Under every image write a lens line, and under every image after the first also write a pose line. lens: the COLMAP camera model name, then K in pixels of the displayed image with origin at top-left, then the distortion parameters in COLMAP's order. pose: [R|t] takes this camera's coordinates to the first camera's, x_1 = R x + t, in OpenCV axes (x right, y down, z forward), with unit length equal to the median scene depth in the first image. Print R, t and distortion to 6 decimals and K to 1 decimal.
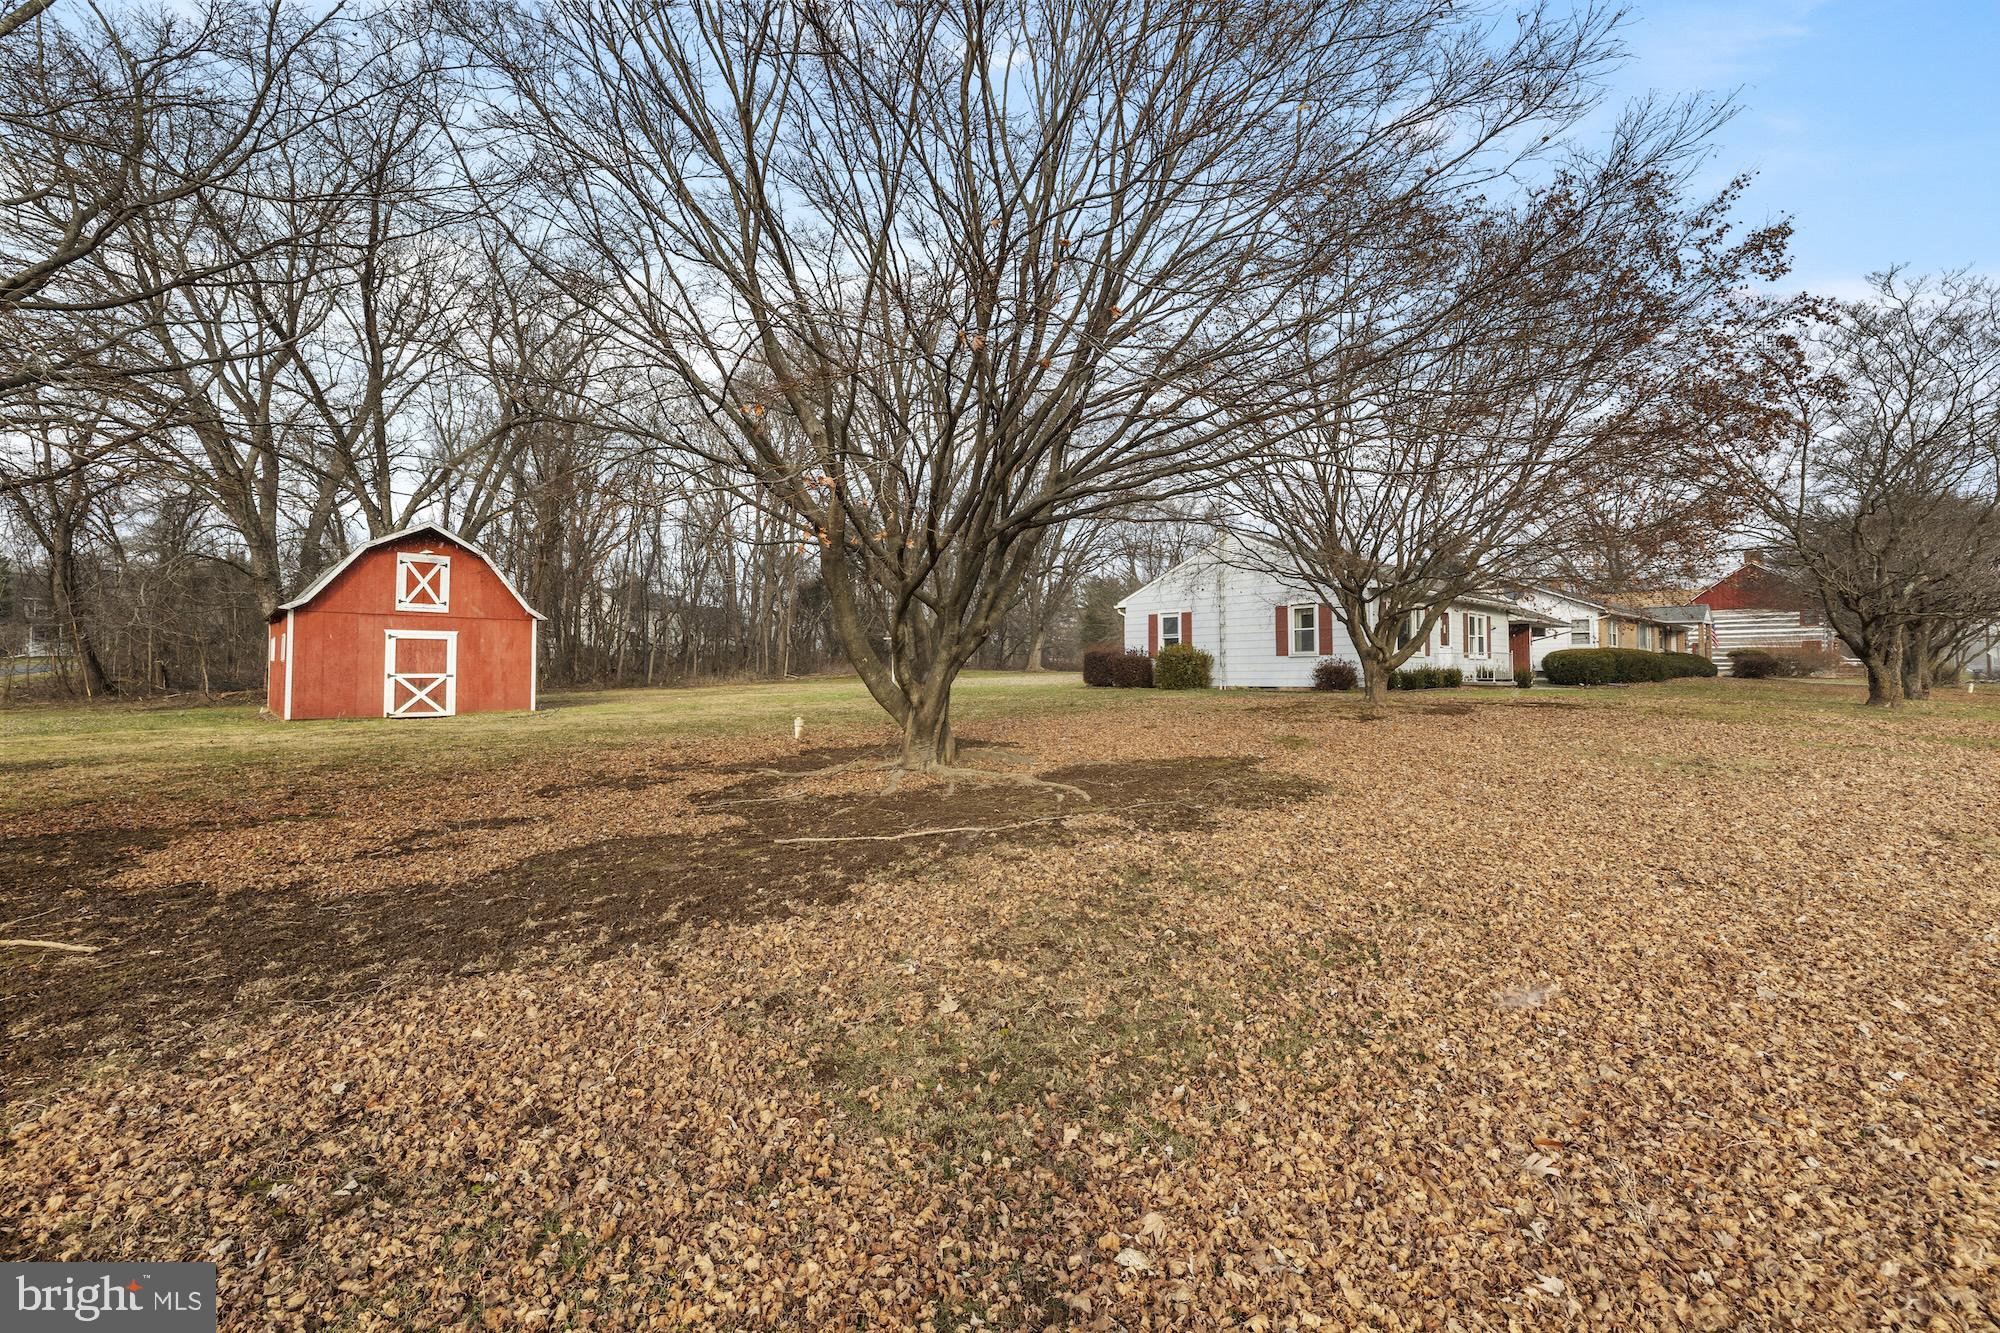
lens RADIAL K [[866.0, 0, 988.7], [0, 866.0, 666.1], [0, 0, 1]] dist [0.002294, 0.000582]
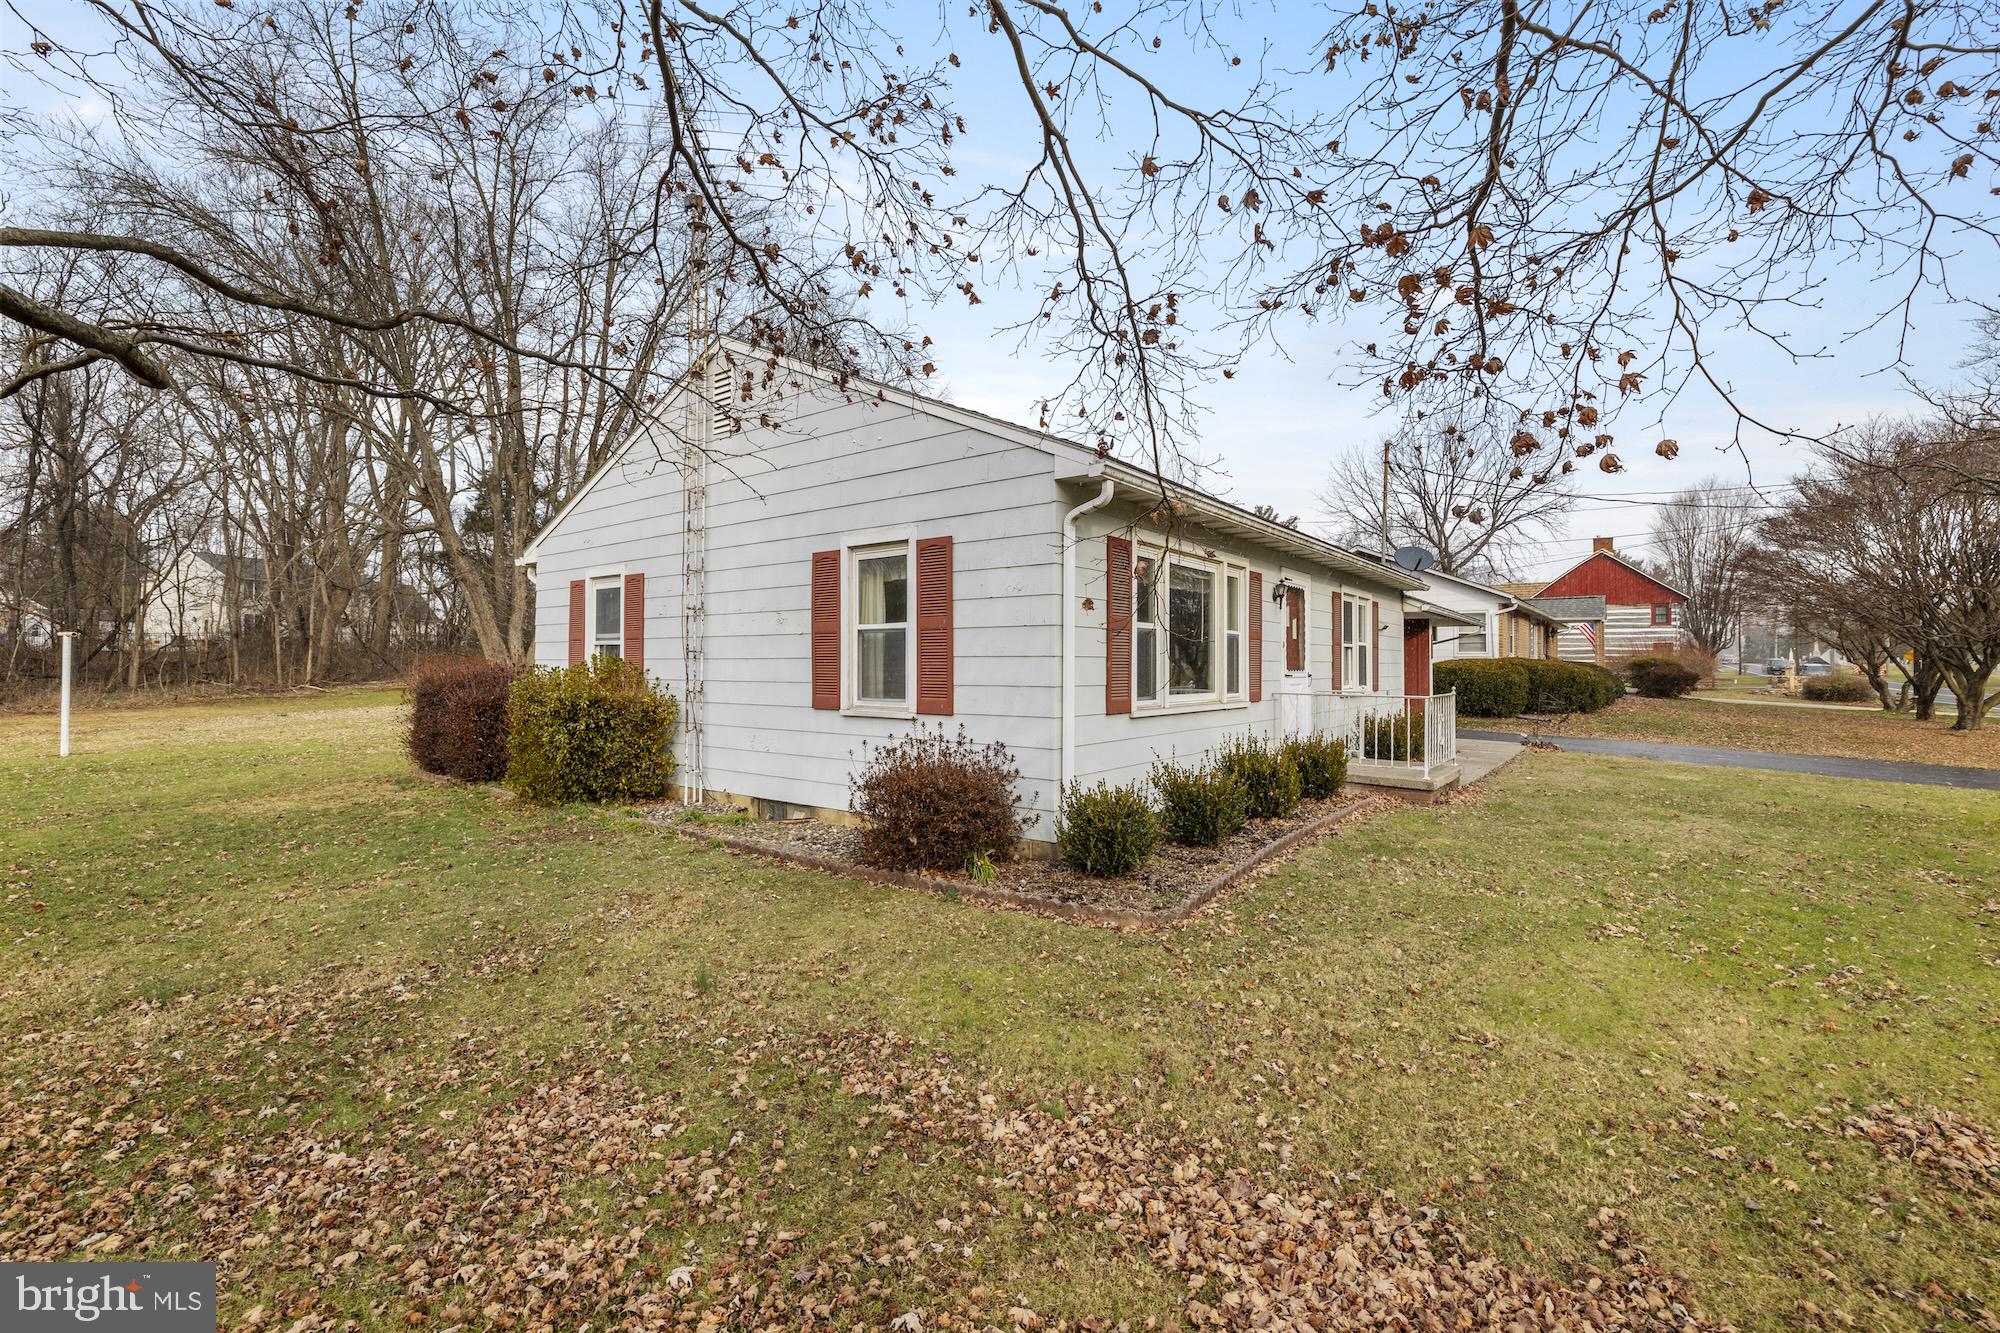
lens RADIAL K [[866.0, 0, 988.7], [0, 866.0, 666.1], [0, 0, 1]] dist [0.002294, 0.000582]
pose [[0.985215, 0.006933, 0.171181, 0.297854], [-0.009714, 0.999834, 0.015411, -0.029183], [-0.171046, -0.016846, 0.985119, 0.590696]]
